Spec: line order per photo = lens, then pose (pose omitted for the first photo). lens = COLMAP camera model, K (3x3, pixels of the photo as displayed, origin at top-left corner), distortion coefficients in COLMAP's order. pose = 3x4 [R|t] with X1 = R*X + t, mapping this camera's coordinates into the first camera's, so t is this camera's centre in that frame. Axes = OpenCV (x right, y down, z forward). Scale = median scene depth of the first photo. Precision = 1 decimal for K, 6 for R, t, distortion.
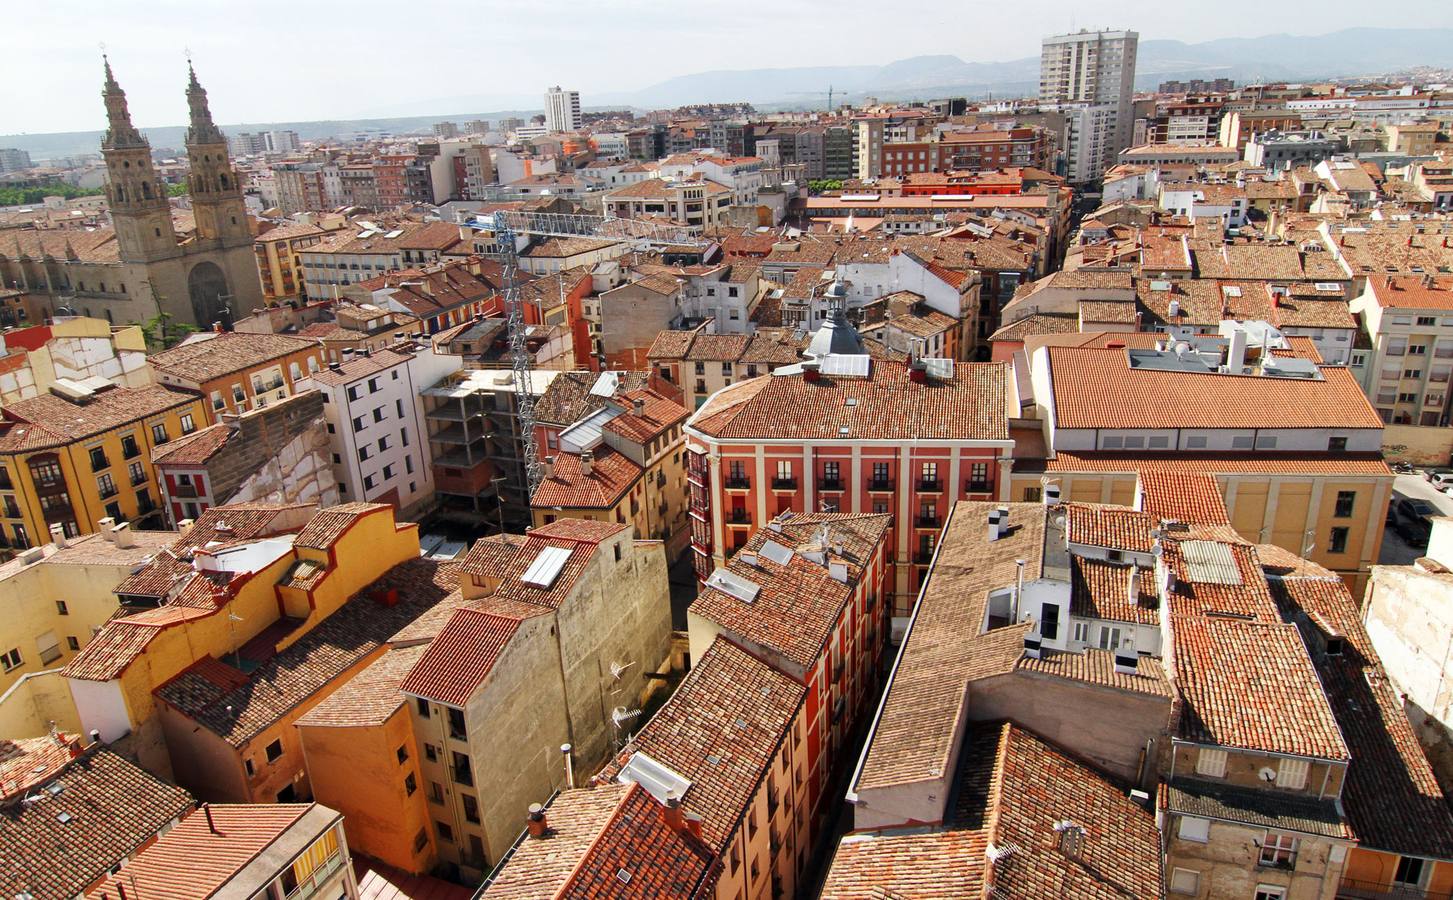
lens RADIAL K [[894.8, 0, 703.5], [0, 894.8, 410.8], [0, 0, 1]] dist [-0.005639, -0.012640]
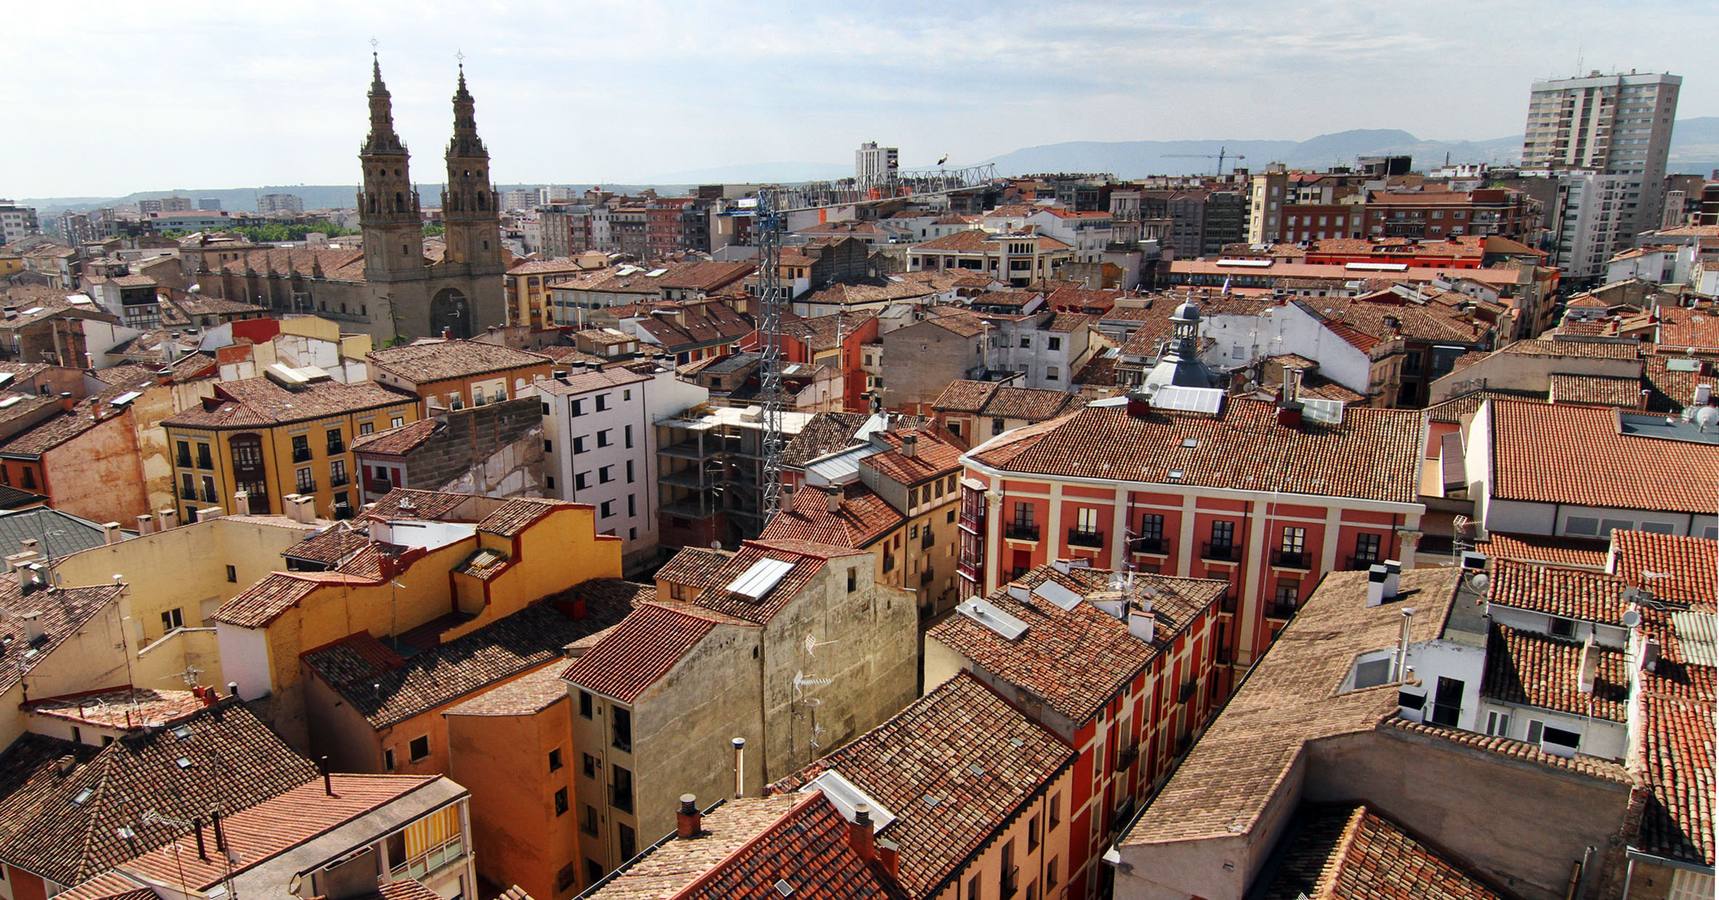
lens RADIAL K [[1105.1, 0, 762.3], [0, 1105.1, 490.1], [0, 0, 1]] dist [-0.006747, -0.010198]
pose [[0.968365, 0.097712, -0.229612, 0.030029], [-0.110093, 0.993046, -0.041713, 0.090844], [0.223939, 0.065672, 0.972388, 0.025397]]
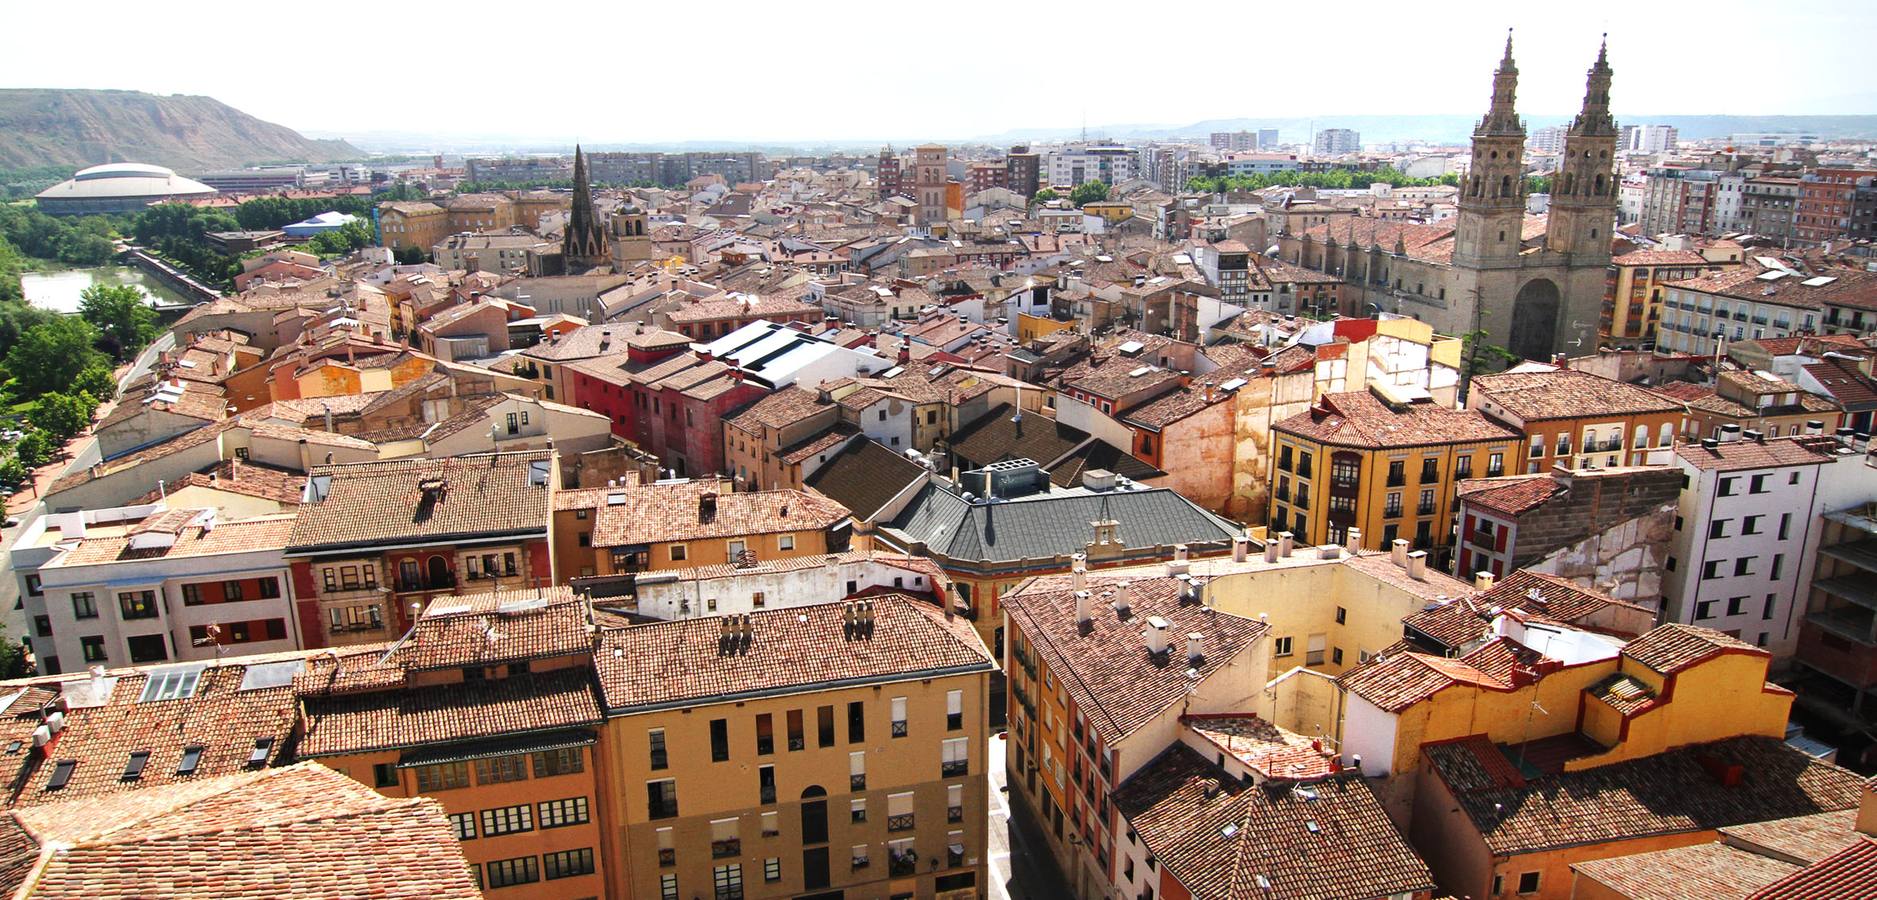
lens RADIAL K [[1137.6, 0, 963.0], [0, 1137.6, 433.5], [0, 0, 1]] dist [-0.007741, -0.007010]
pose [[0.578578, 0.251920, -0.775748, -0.053746], [-0.279387, 0.954779, 0.101683, 0.020809], [0.766284, 0.157902, 0.622797, -0.056177]]
